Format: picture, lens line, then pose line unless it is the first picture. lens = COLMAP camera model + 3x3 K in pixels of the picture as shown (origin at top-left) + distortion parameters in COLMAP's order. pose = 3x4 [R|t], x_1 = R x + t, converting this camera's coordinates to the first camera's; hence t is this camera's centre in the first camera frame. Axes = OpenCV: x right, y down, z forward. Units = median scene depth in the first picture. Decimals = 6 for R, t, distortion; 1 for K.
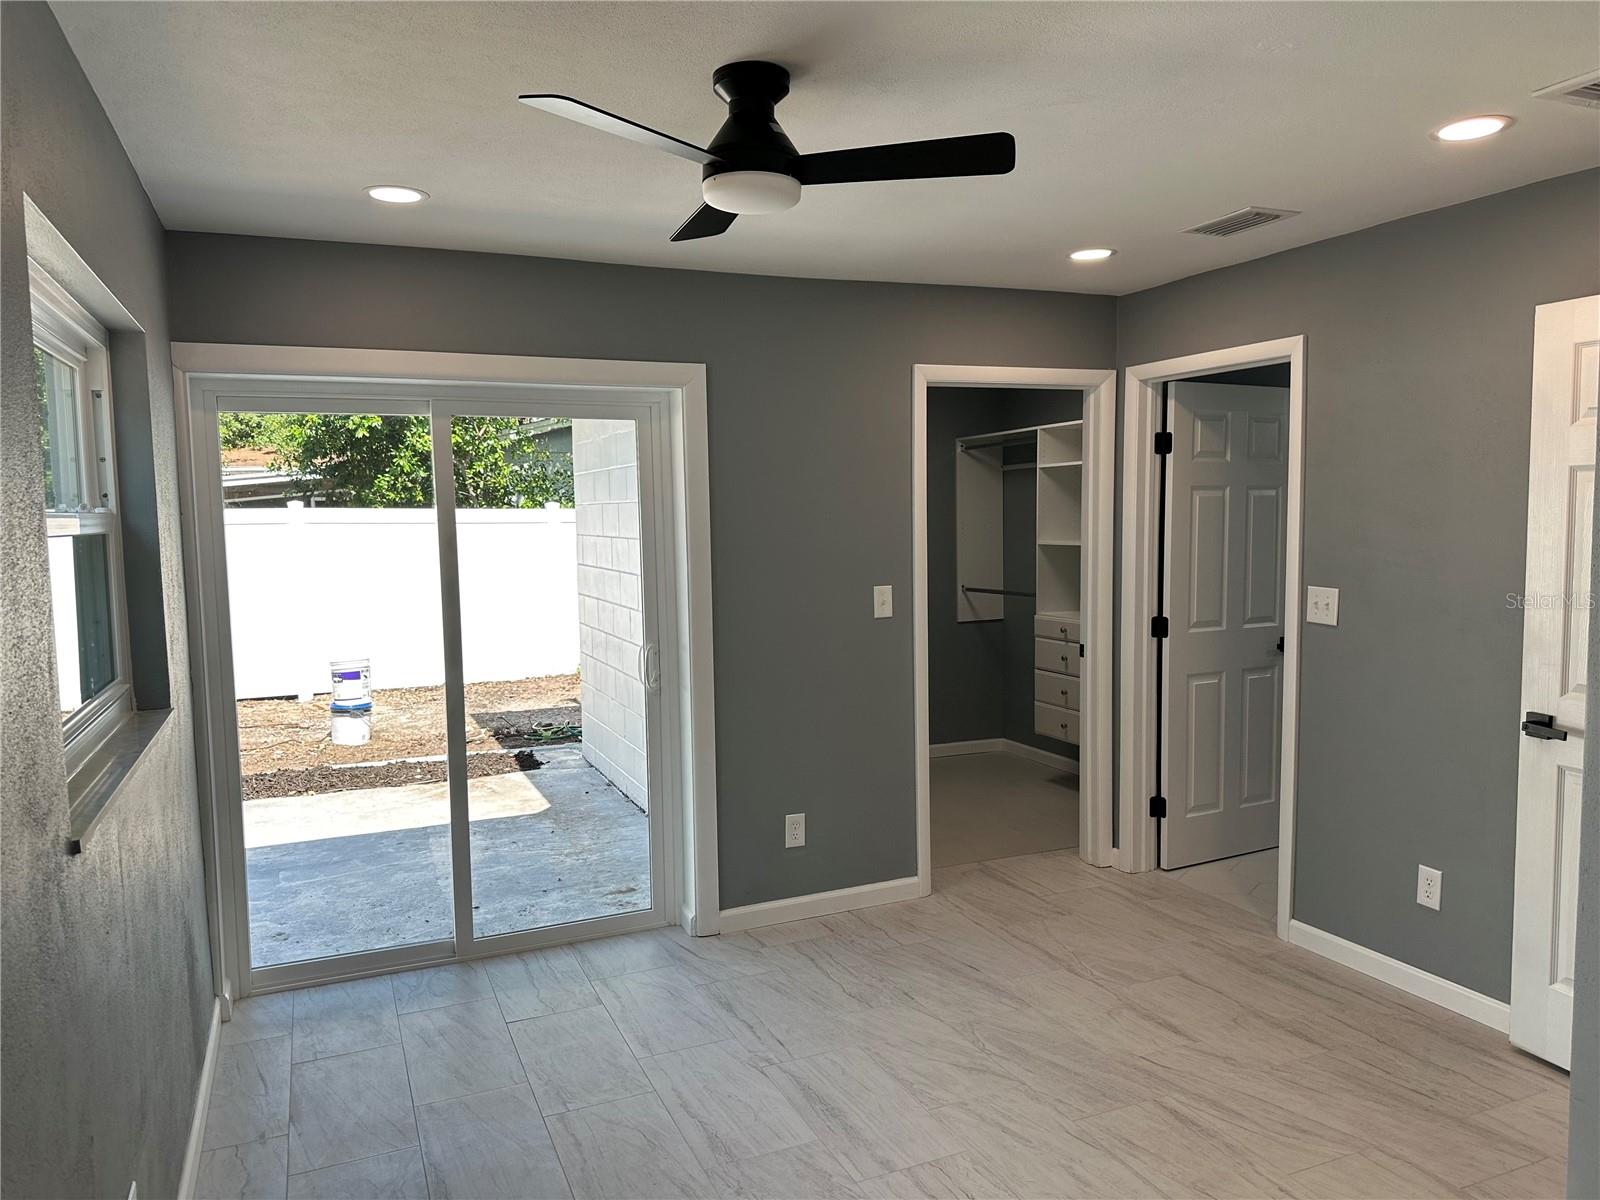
lens RADIAL K [[1125.9, 0, 789.1], [0, 1125.9, 625.3], [0, 0, 1]] dist [0.042401, -0.055176]
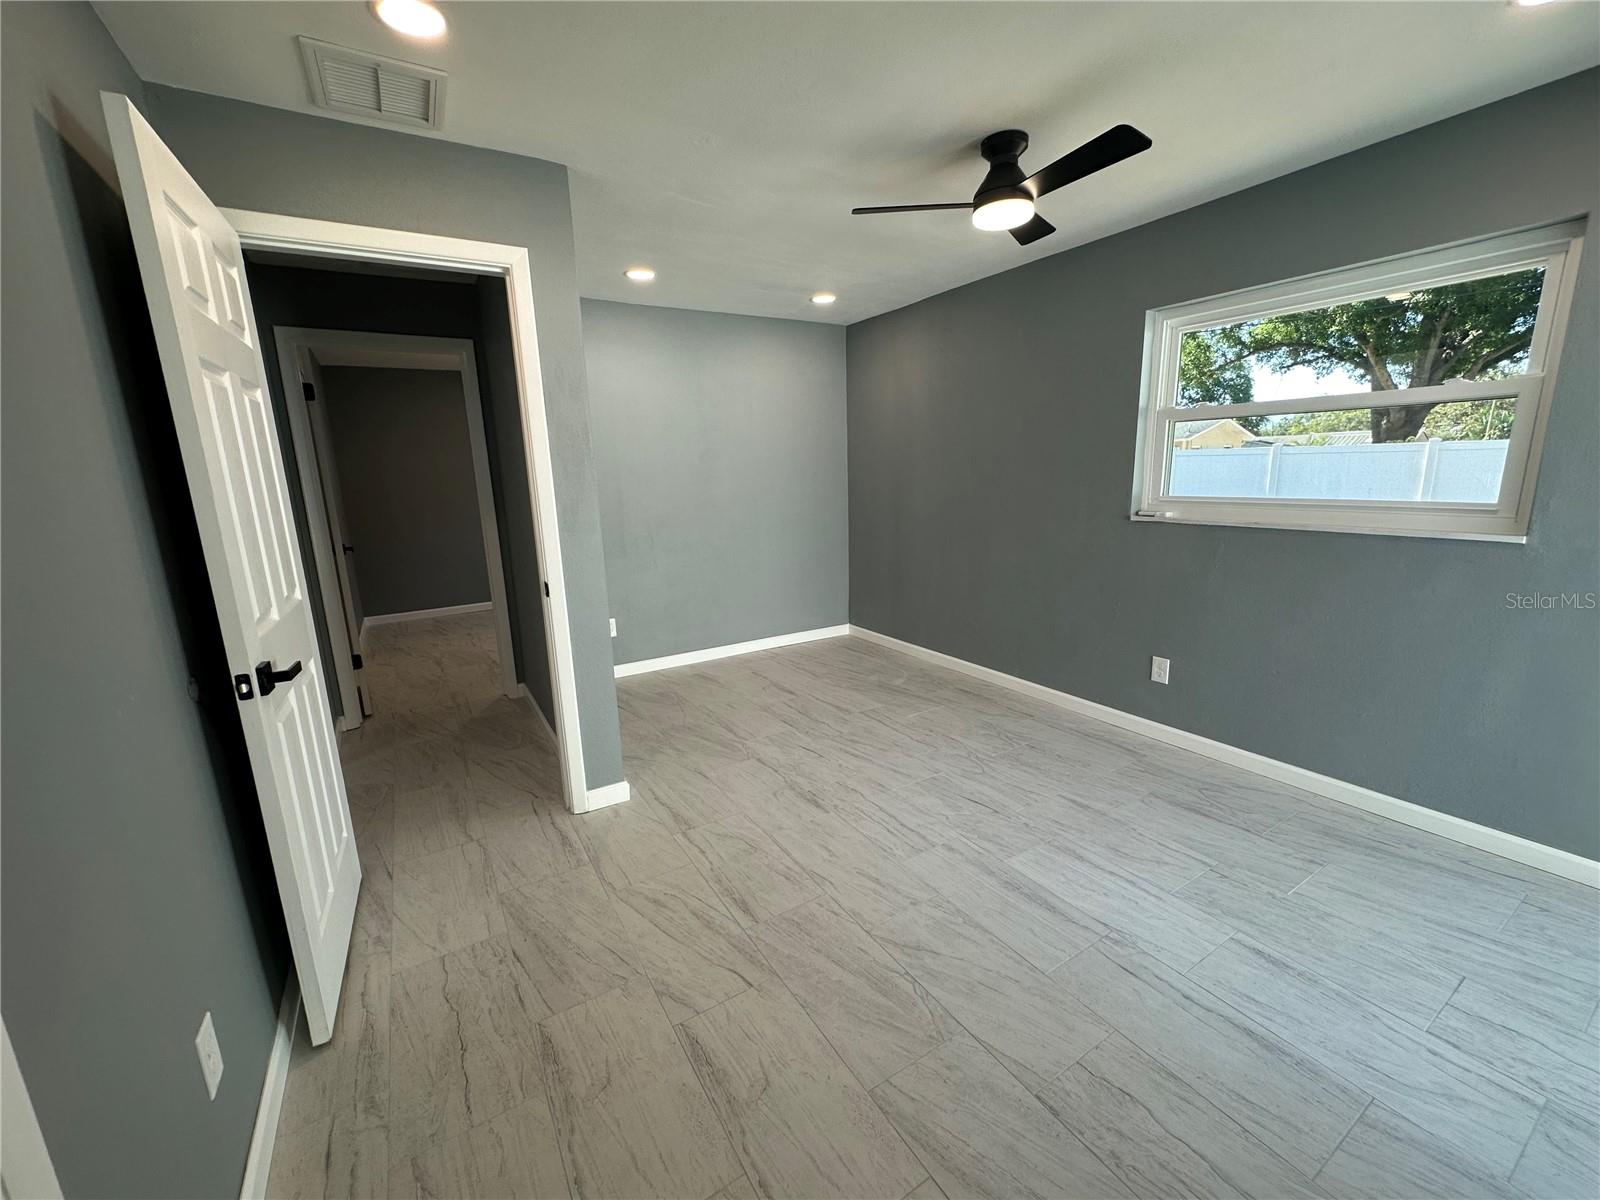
lens RADIAL K [[637.3, 0, 796.4], [0, 637.3, 595.3], [0, 0, 1]] dist [-0.003250, 0.001100]
pose [[-0.987238, 0.081229, -0.136980, 0.268988], [0.037018, 0.953628, 0.298702, -0.078012], [0.154892, 0.289819, -0.944465, 1.193727]]
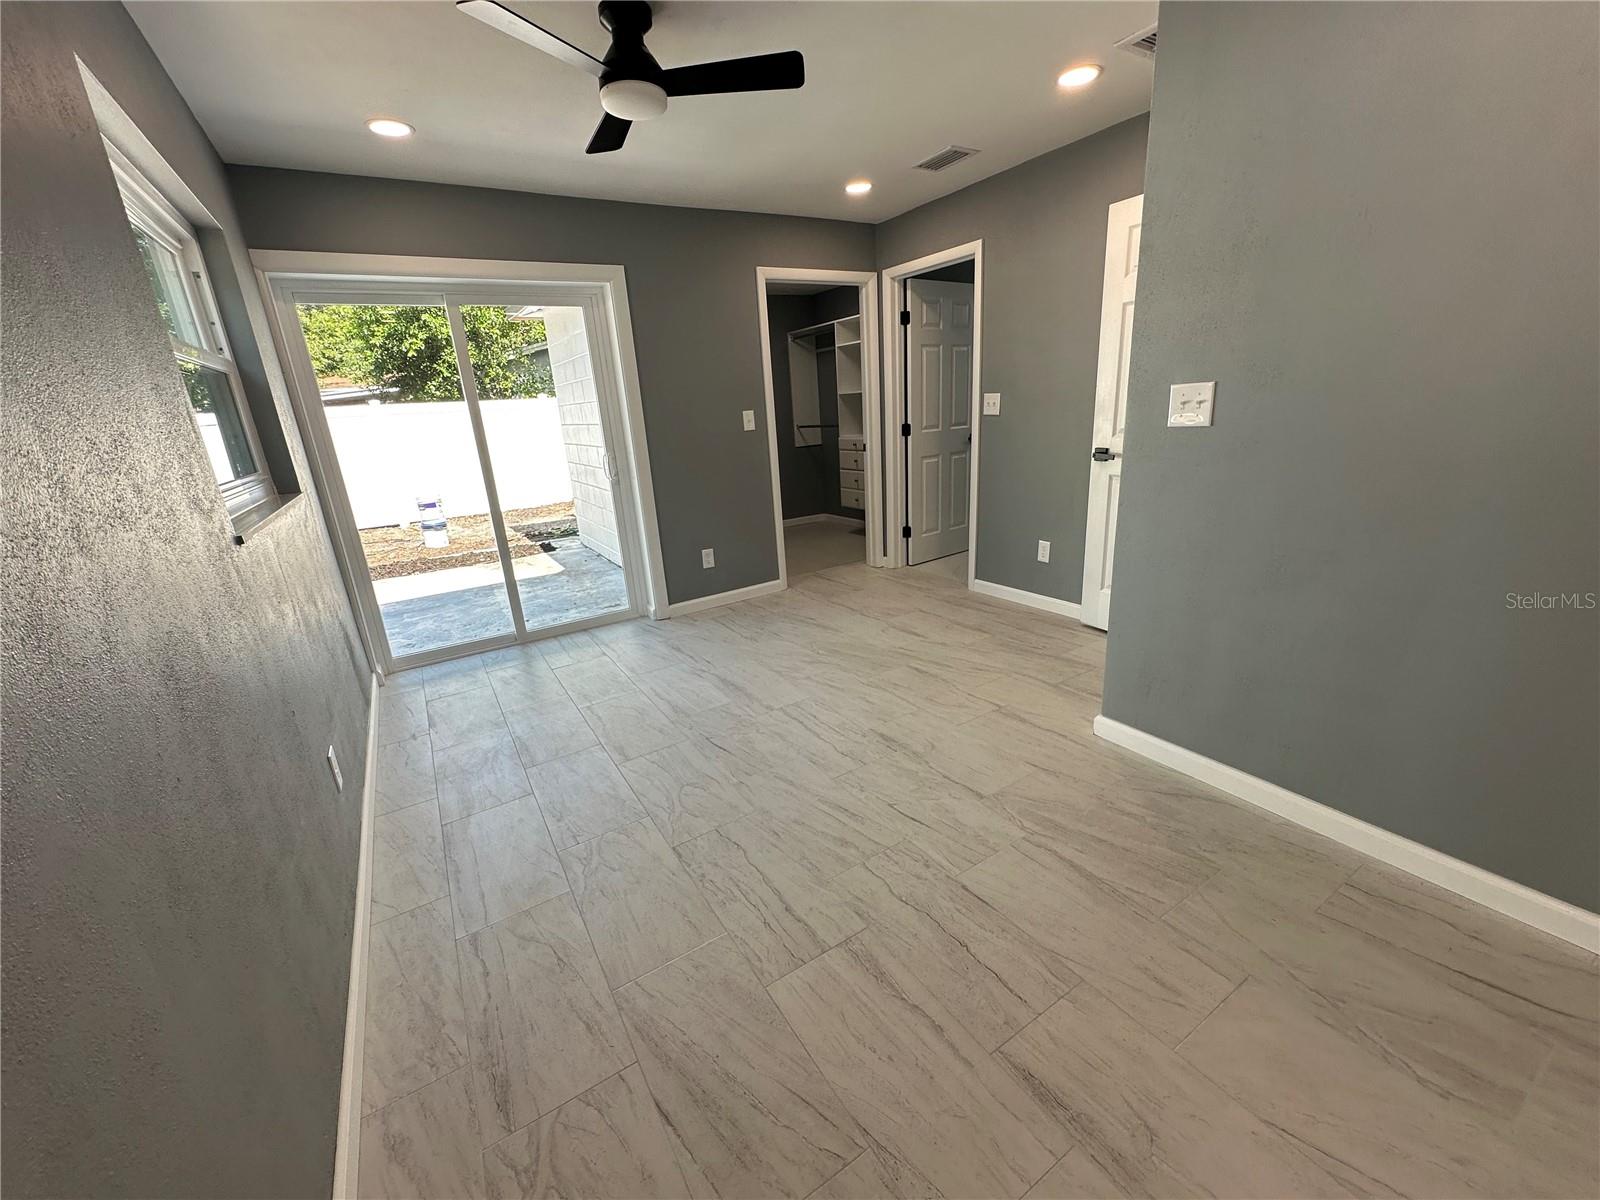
lens RADIAL K [[637.3, 0, 797.7], [0, 637.3, 614.1], [0, 0, 1]] dist [-0.003250, 0.001100]
pose [[0.987333, -0.089884, 0.130742, 0.006152], [0.060081, 0.974491, 0.216237, 0.071186], [-0.146844, -0.205643, 0.967547, 0.003484]]
